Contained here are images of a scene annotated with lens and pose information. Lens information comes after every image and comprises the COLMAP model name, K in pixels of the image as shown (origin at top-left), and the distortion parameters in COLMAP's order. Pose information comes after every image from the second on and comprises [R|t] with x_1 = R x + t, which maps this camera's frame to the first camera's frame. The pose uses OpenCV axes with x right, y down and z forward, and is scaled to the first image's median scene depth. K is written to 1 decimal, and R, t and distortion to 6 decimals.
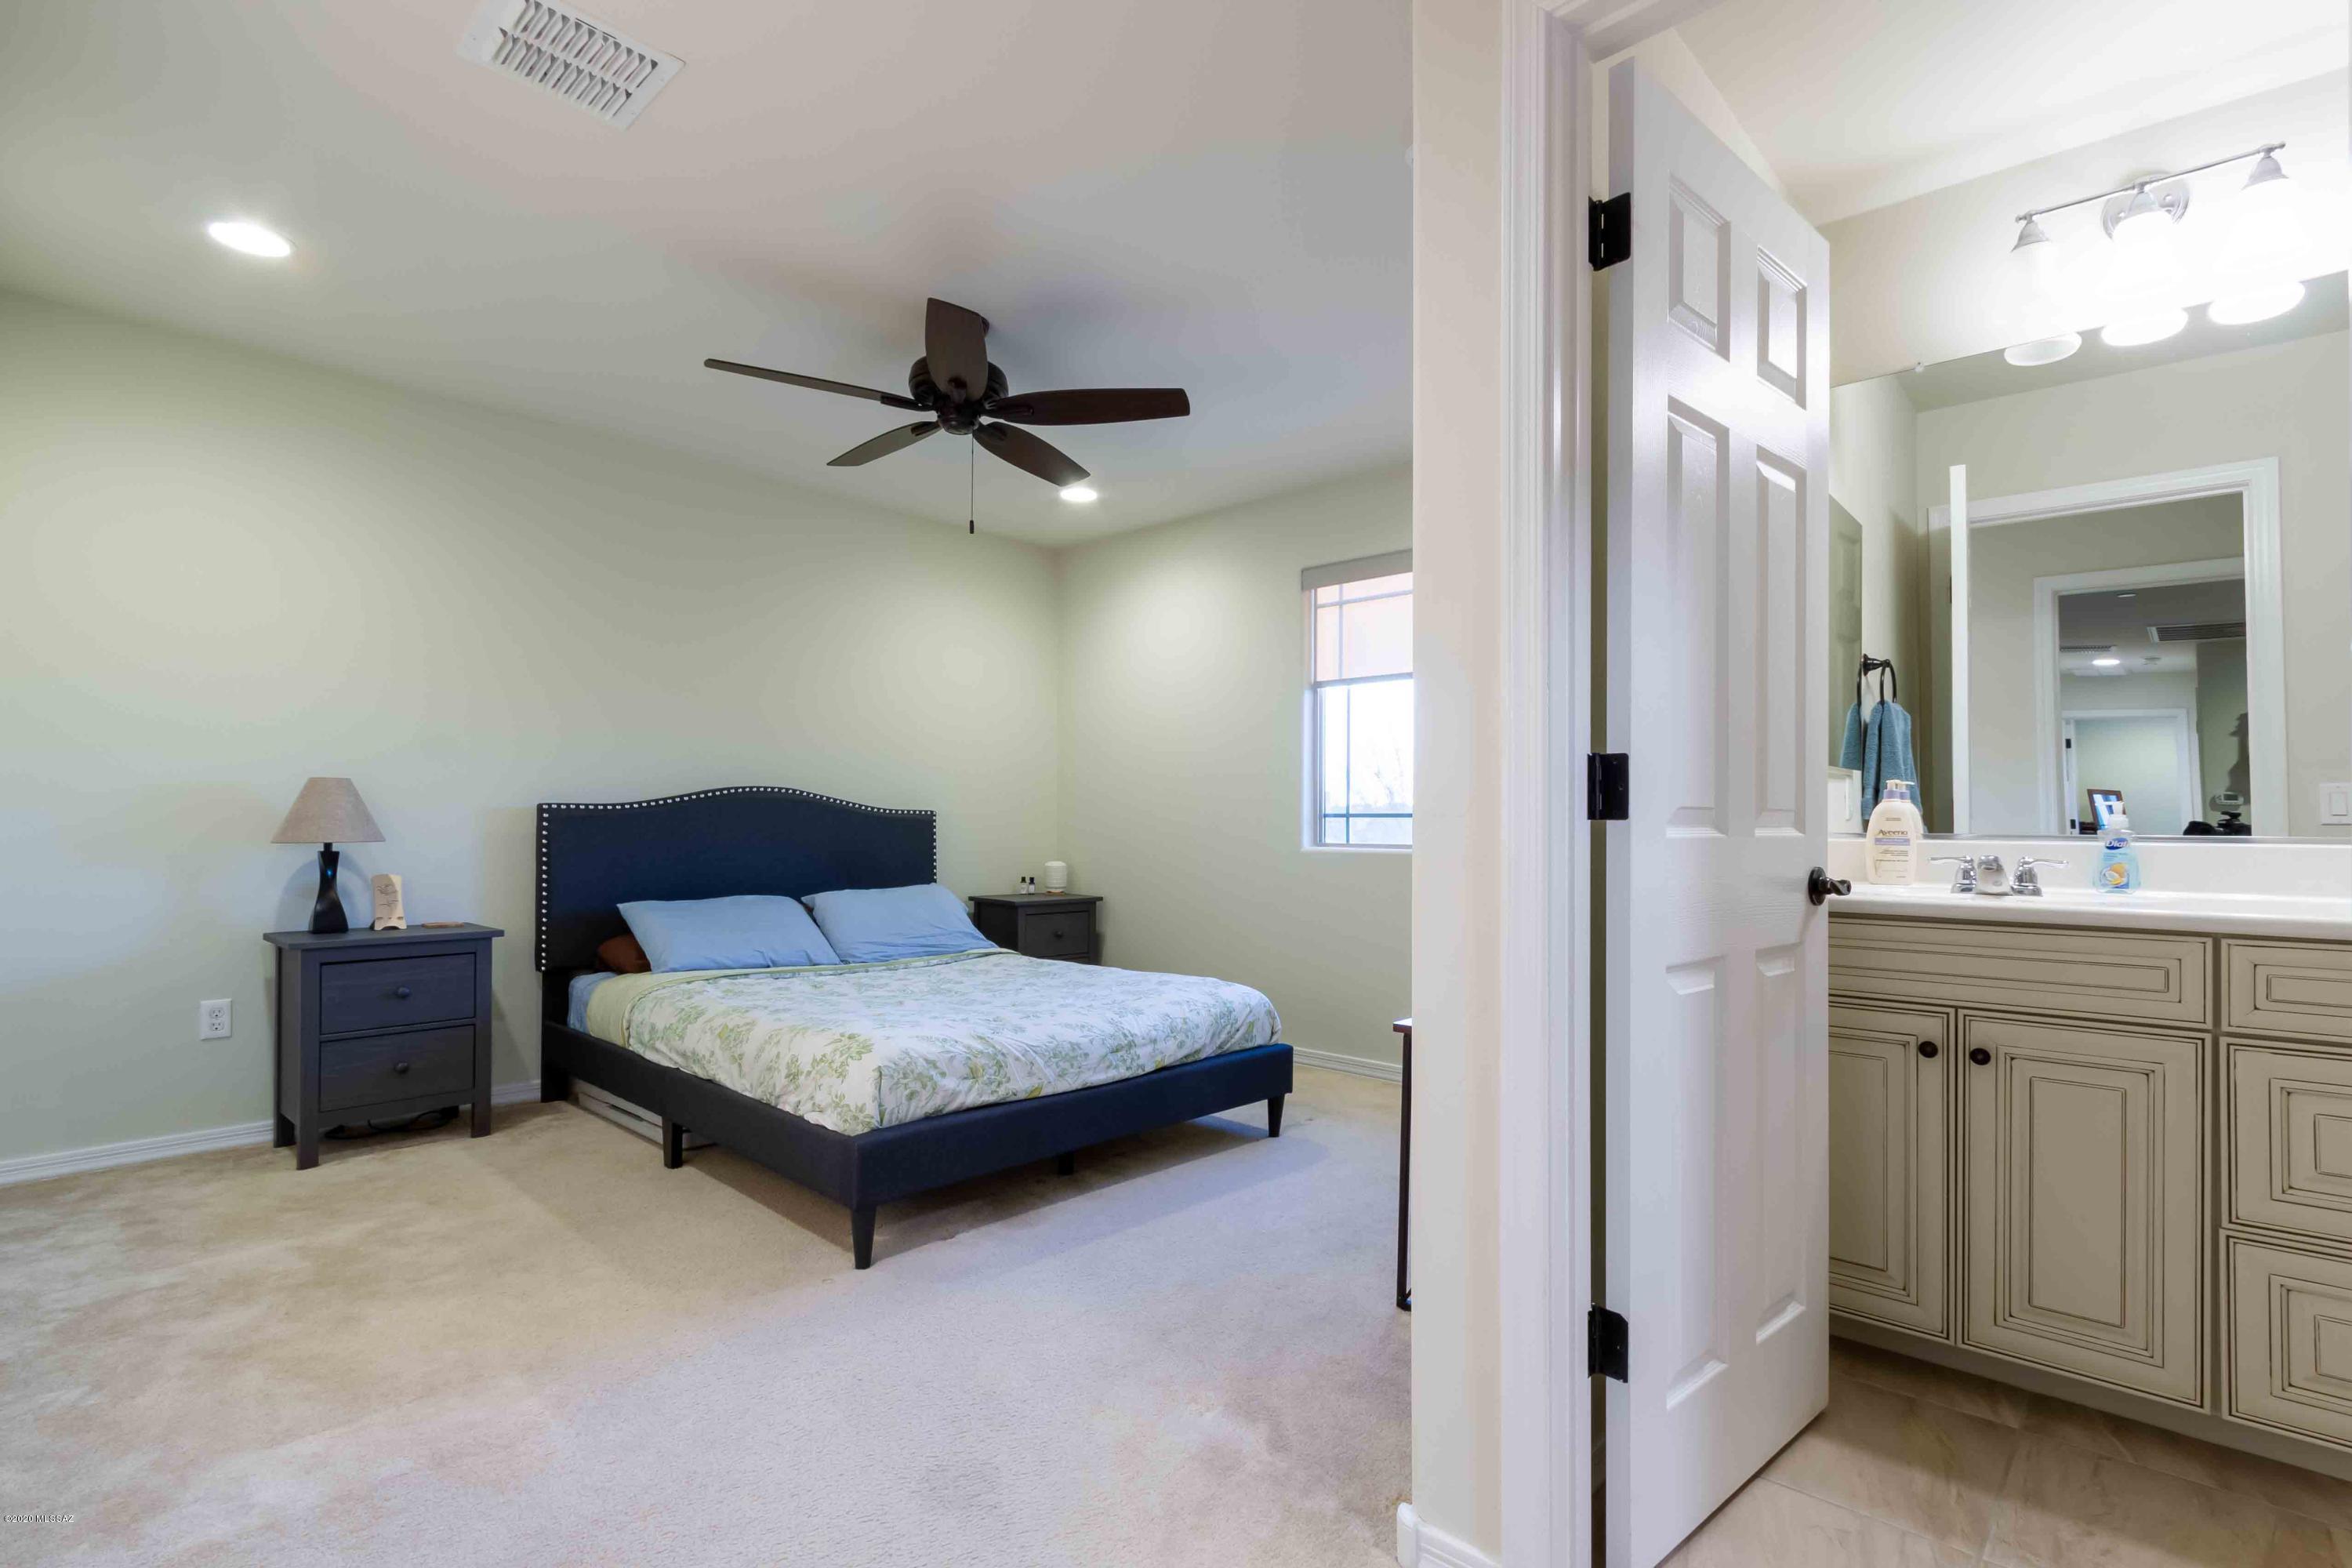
lens RADIAL K [[1095.0, 0, 1178.0], [0, 1095.0, 800.1], [0, 0, 1]] dist [0.006945, -0.003331]
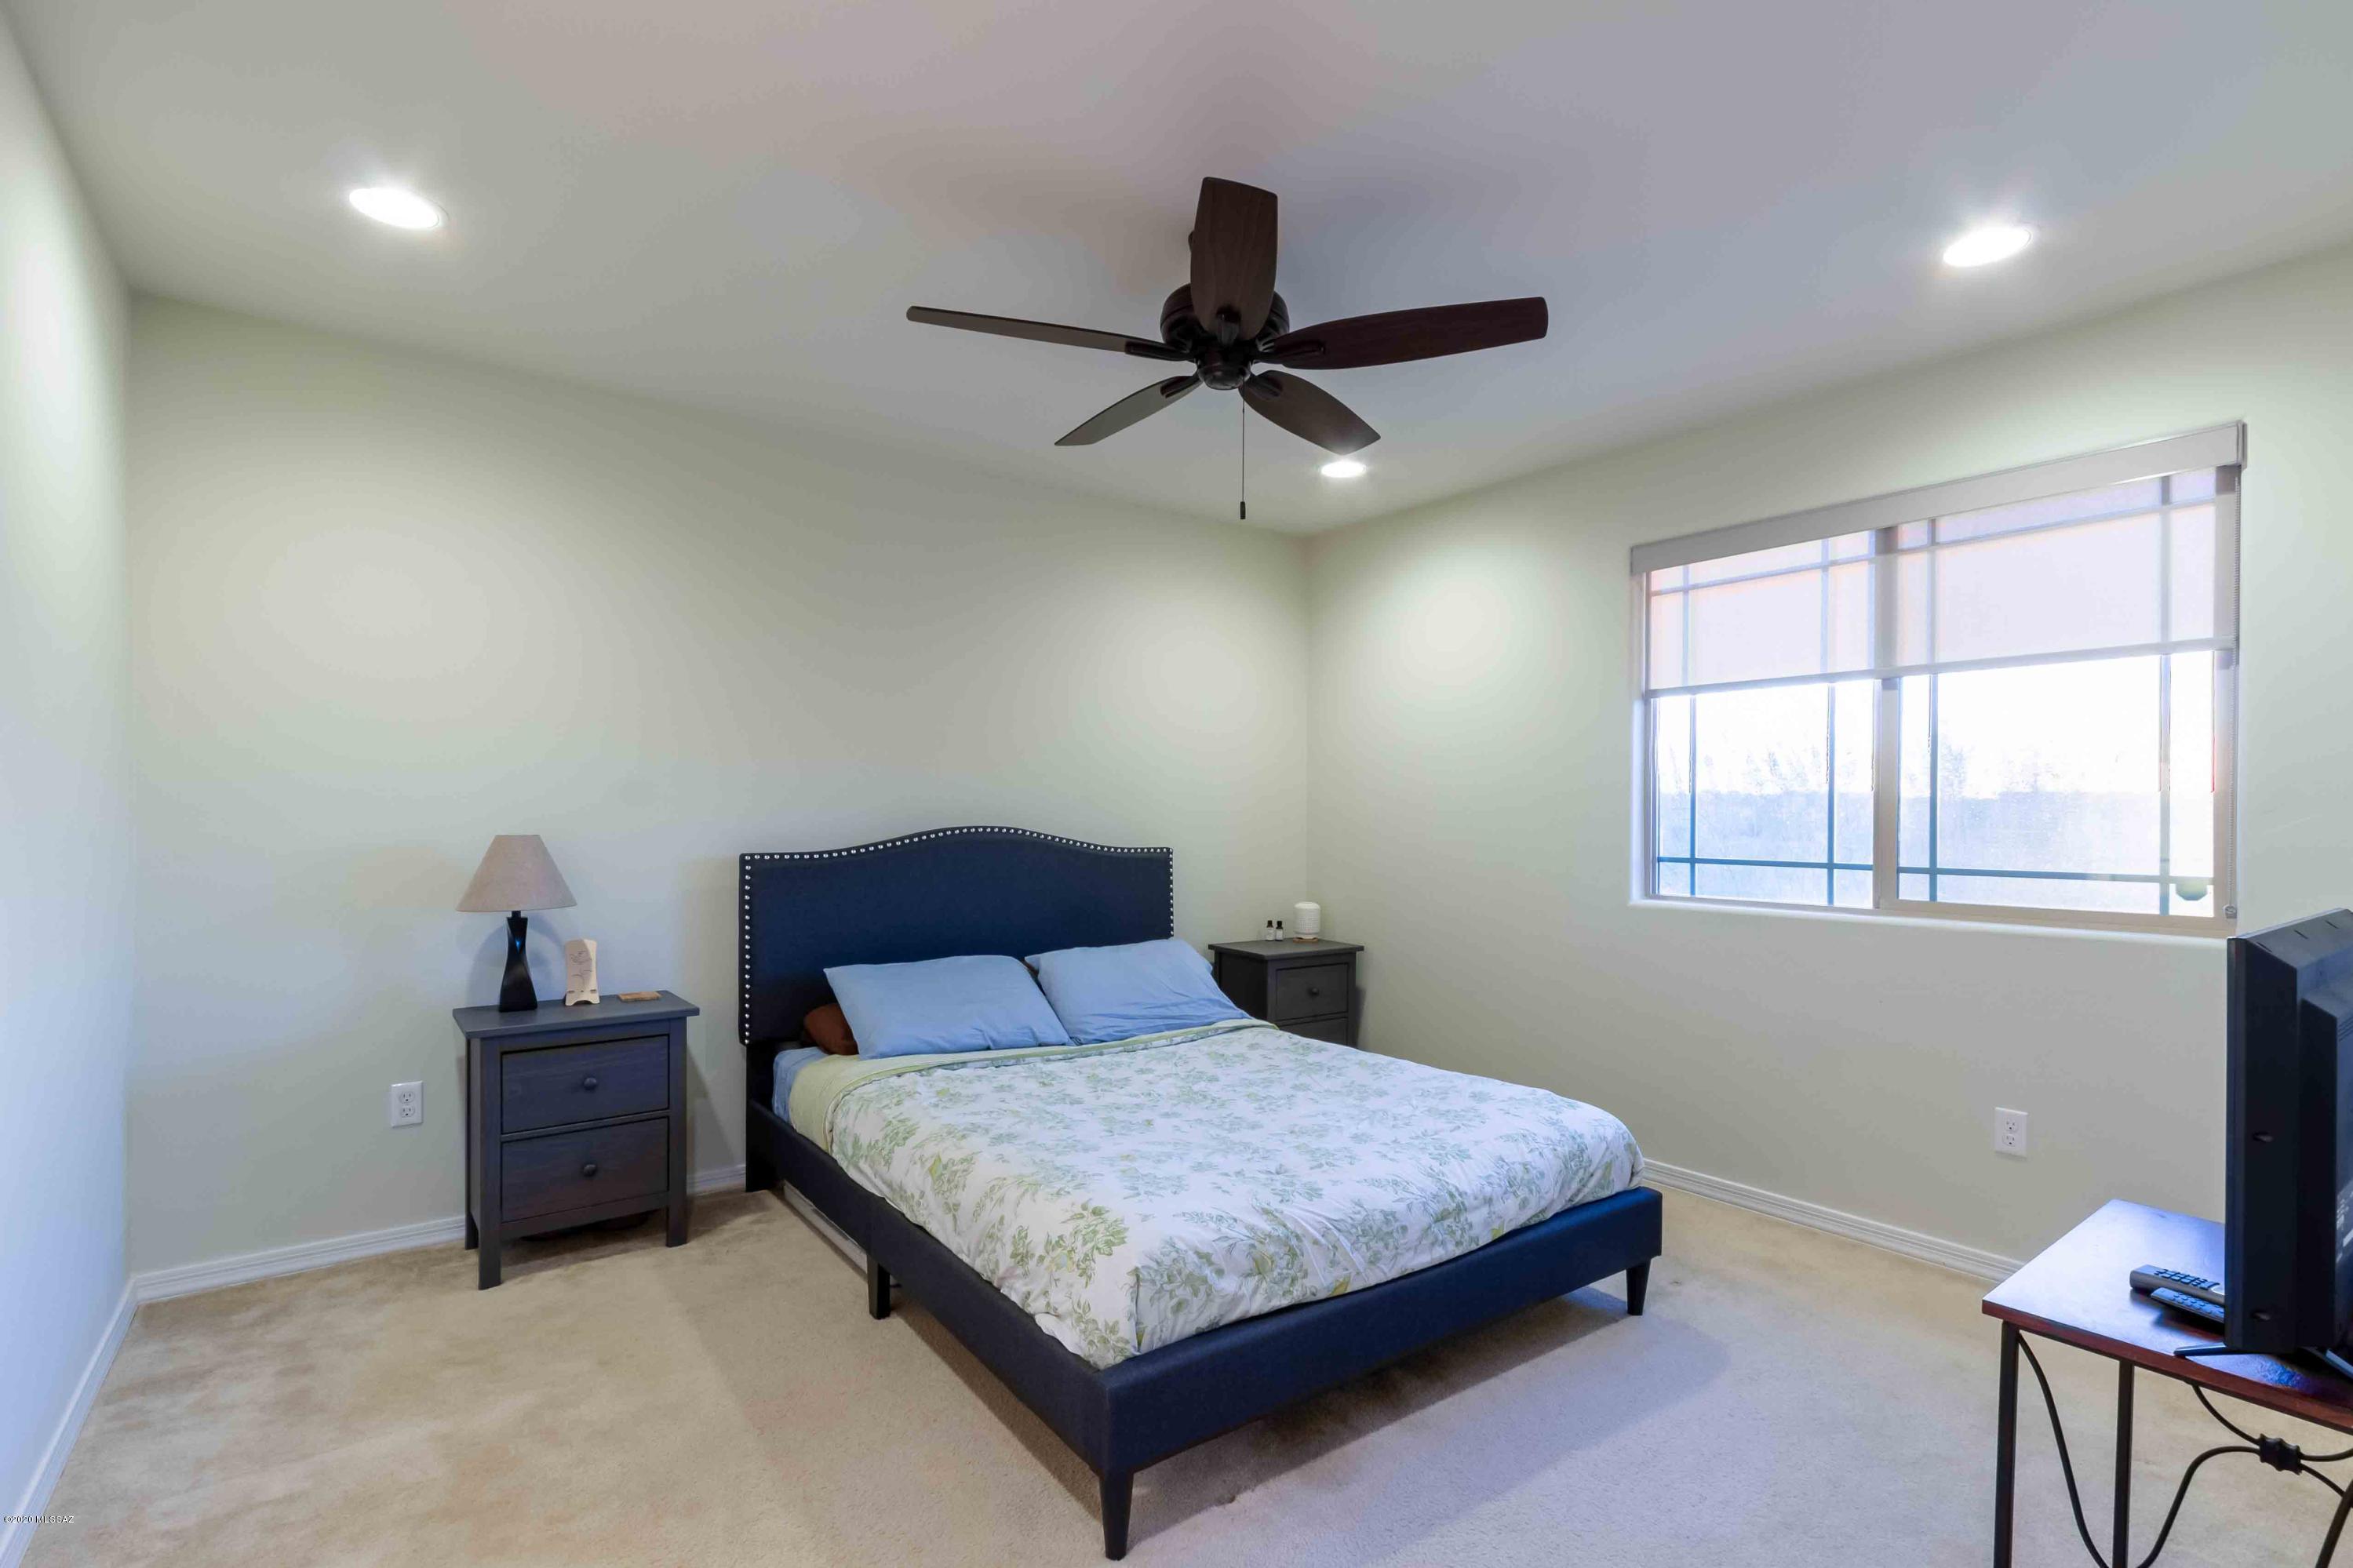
lens RADIAL K [[1095.3, 0, 1166.6], [0, 1095.3, 803.9], [0, 0, 1]] dist [0.006945, -0.003331]
pose [[0.980764, -0.000431, -0.195195, -0.090255], [0.002646, 0.999935, 0.011087, -0.054577], [0.195177, -0.011390, 0.980702, 0.242731]]
